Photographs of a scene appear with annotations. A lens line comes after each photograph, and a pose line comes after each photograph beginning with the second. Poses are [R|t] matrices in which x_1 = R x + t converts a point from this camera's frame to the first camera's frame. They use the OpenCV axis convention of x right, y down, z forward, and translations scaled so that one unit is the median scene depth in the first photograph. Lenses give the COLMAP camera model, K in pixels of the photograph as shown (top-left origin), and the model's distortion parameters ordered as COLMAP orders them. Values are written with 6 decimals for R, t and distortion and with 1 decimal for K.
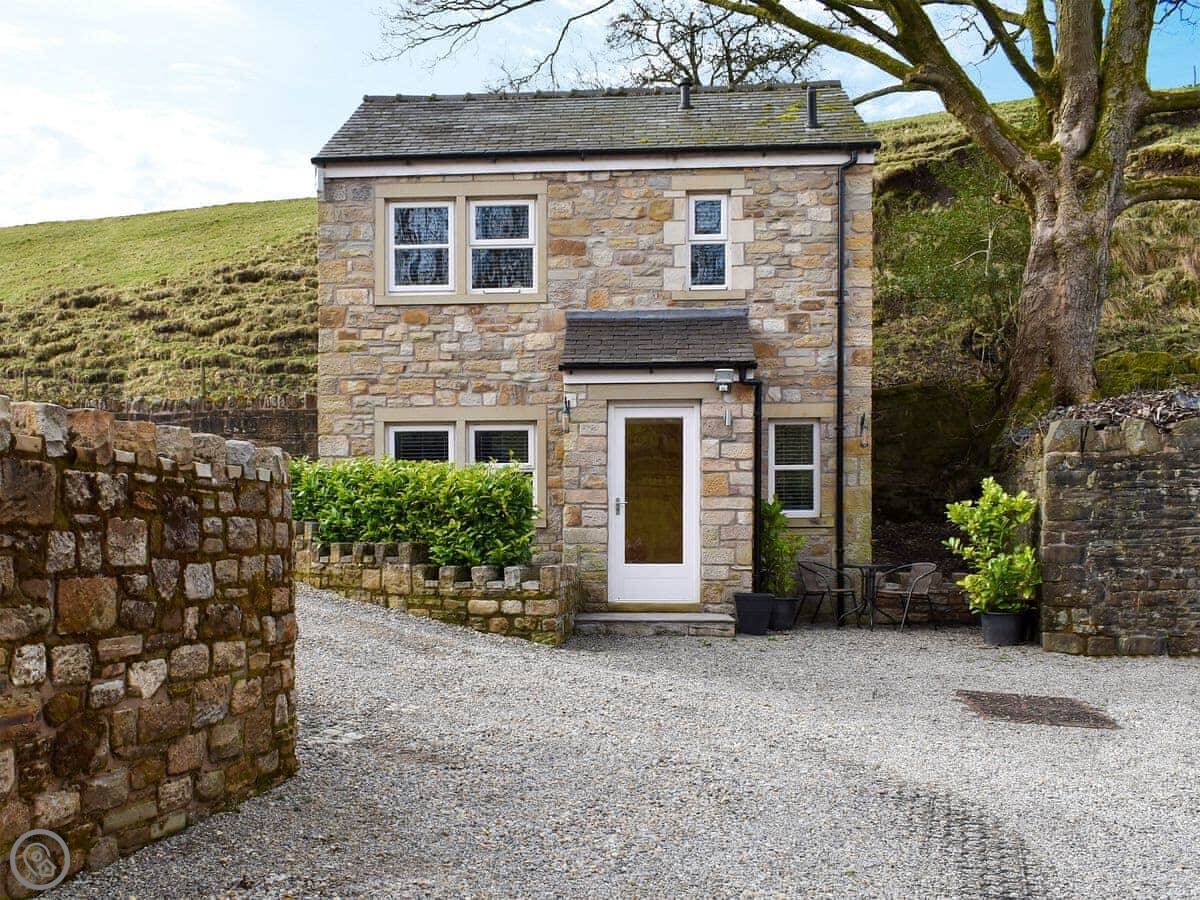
lens RADIAL K [[1303.2, 0, 524.0], [0, 1303.2, 571.3], [0, 0, 1]] dist [-0.000673, -0.009839]
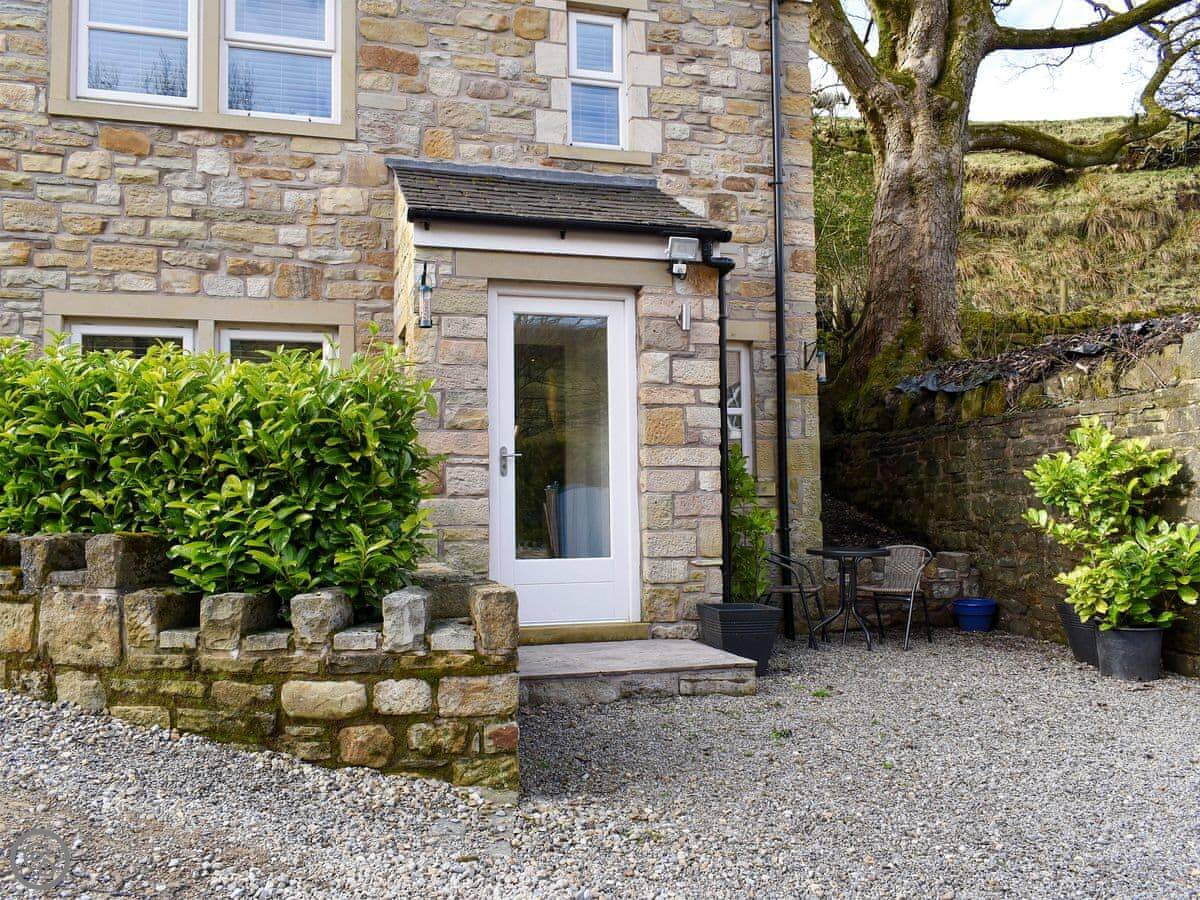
lens RADIAL K [[1038.3, 0, 600.0], [0, 1038.3, 450.0], [0, 0, 1]] dist [-0.000327, -0.001942]
pose [[0.934506, 0.011253, 0.355770, -0.049700], [0.018559, 0.996600, -0.080271, -0.015524], [-0.355463, 0.081617, 0.931120, 0.511810]]
